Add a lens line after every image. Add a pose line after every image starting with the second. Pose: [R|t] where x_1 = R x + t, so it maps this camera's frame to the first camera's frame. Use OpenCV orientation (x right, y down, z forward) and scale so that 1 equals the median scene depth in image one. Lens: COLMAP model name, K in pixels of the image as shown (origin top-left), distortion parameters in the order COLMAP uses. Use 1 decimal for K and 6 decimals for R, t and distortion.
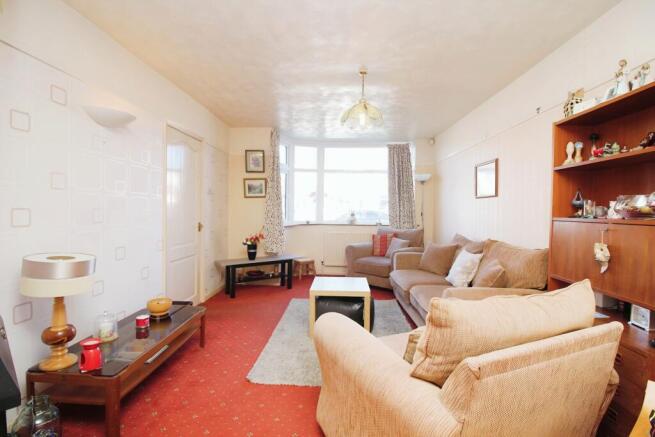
lens RADIAL K [[300.6, 0, 329.4], [0, 300.6, 207.4], [0, 0, 1]] dist [-0.000614, -0.000046]
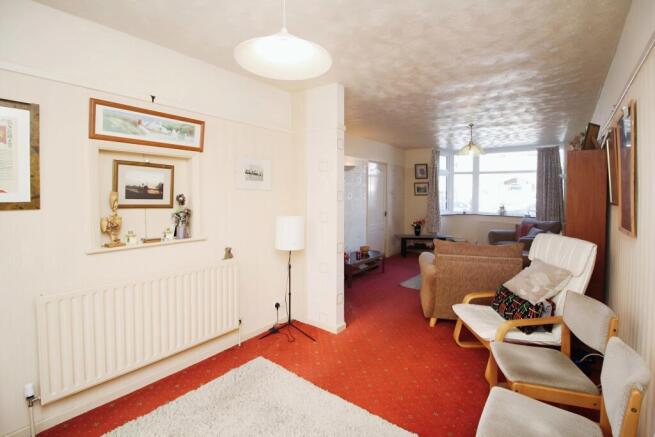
lens RADIAL K [[300.6, 0, 329.4], [0, 300.6, 207.4], [0, 0, 1]] dist [-0.000614, -0.000046]
pose [[0.807465, 0.017983, -0.589641, 0.255093], [0.005838, 0.999243, 0.038469, -0.031451], [0.589886, -0.034504, 0.806749, -0.459519]]
